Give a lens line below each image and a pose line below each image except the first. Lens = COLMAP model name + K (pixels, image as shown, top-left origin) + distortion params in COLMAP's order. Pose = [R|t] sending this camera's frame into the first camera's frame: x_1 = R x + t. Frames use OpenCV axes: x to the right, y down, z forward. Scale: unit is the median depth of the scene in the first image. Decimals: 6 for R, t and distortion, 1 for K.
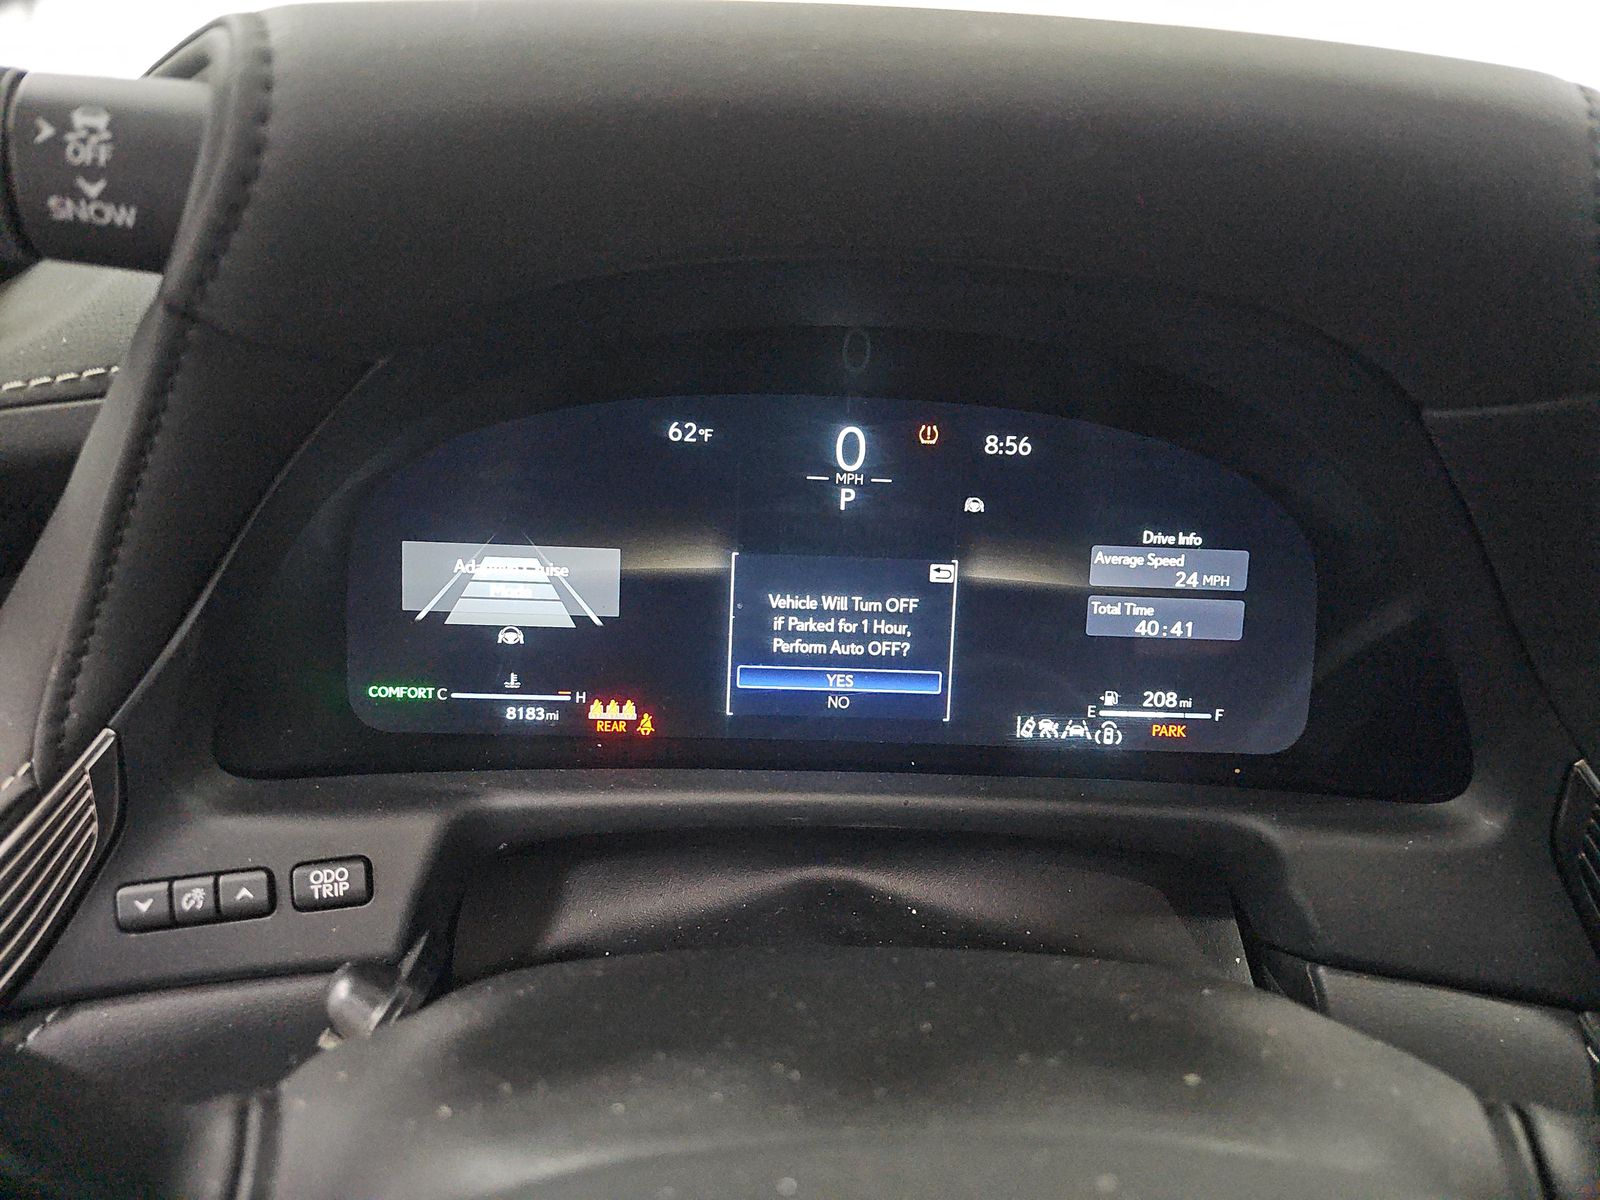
lens RADIAL K [[1177.5, 0, 800.0], [0, 1177.5, 600.0], [0, 0, 1]] dist [0.095499, -0.081576]
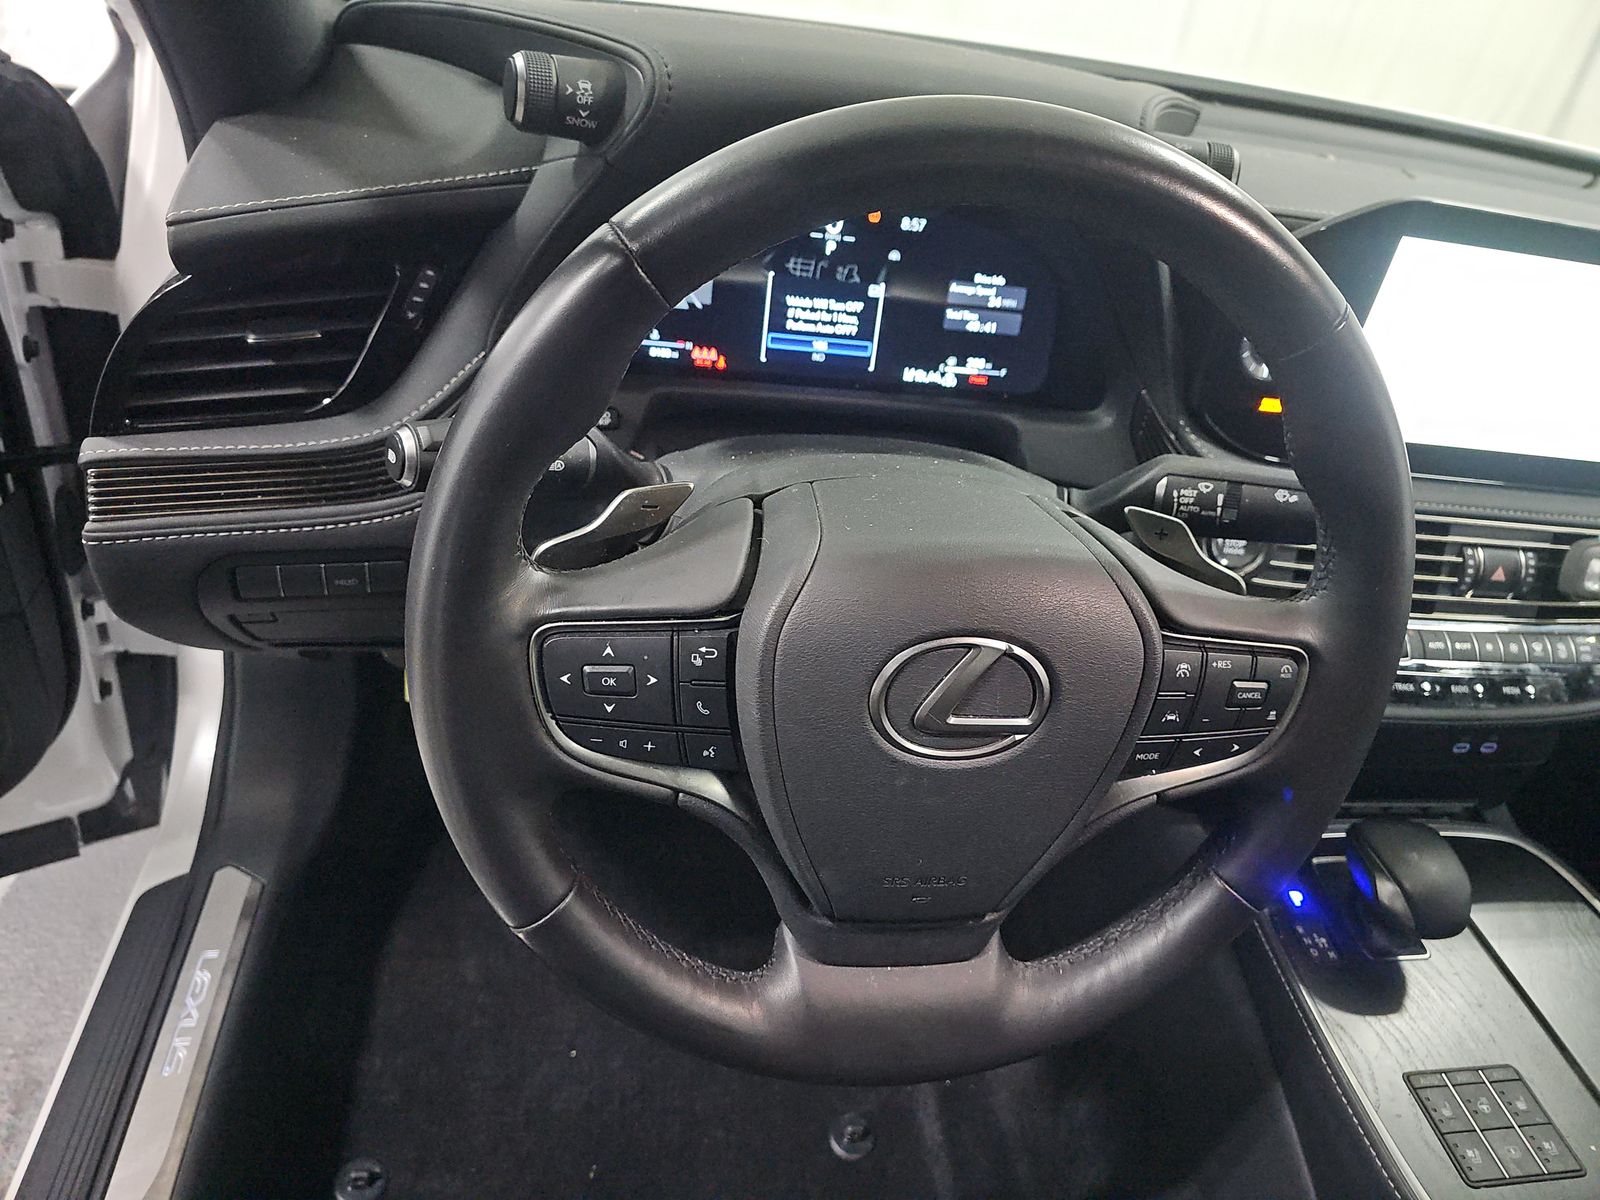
lens RADIAL K [[1177.5, 0, 800.0], [0, 1177.5, 600.0], [0, 0, 1]] dist [0.095499, -0.081576]
pose [[0.988600, 0.022795, 0.148828, -0.282246], [-0.057925, 0.969975, 0.236206, 0.016591], [-0.138975, -0.242134, 0.960238, -0.989520]]
